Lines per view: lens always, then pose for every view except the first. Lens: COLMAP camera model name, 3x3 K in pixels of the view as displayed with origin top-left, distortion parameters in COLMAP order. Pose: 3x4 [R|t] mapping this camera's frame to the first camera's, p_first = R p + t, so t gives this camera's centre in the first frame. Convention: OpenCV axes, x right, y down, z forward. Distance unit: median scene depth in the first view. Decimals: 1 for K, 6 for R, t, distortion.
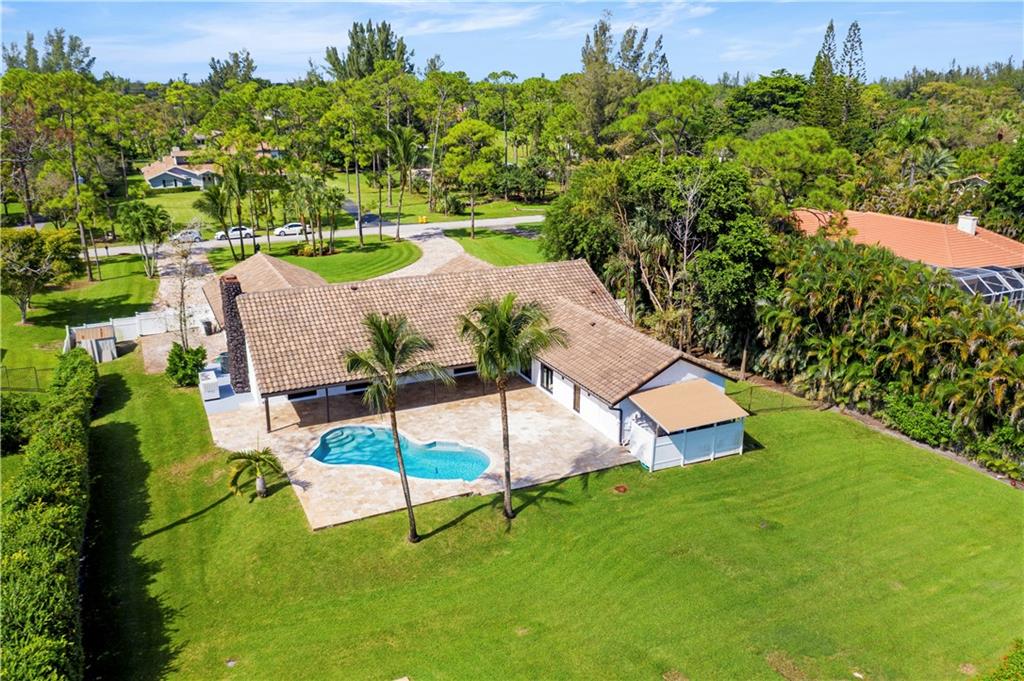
lens RADIAL K [[803.6, 0, 508.3], [0, 803.6, 340.0], [0, 0, 1]] dist [-0.016773, 0.001440]
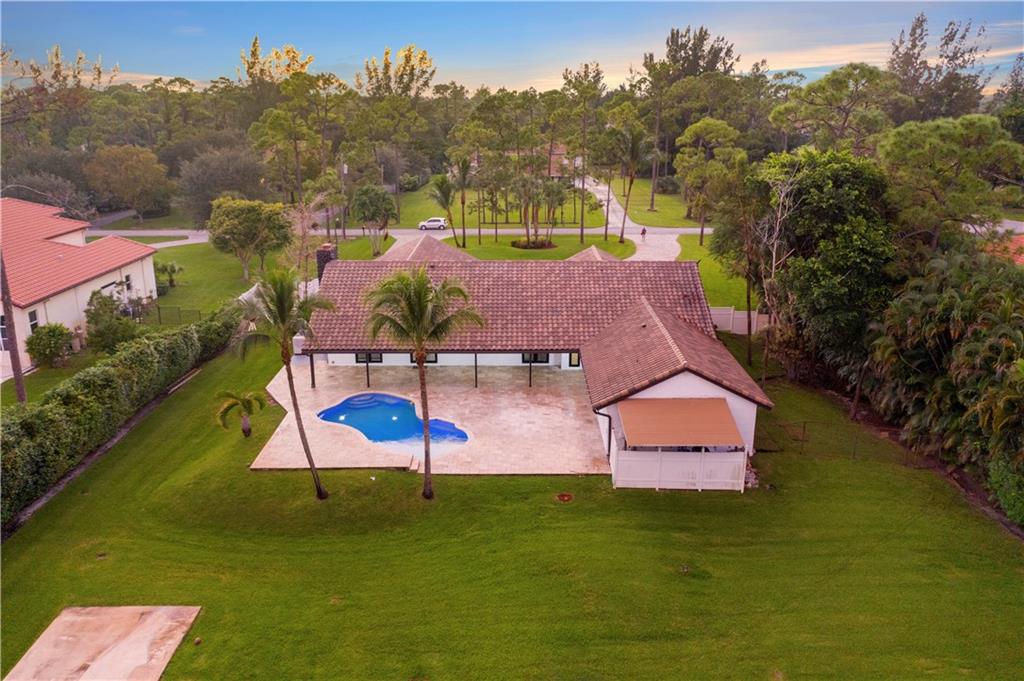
lens RADIAL K [[803.6, 0, 508.3], [0, 803.6, 340.0], [0, 0, 1]] dist [-0.016773, 0.001440]
pose [[0.897046, 0.120189, -0.425281, 0.345766], [-0.126914, 0.991834, 0.012602, 0.003964], [0.423322, 0.042670, 0.904974, 0.108561]]
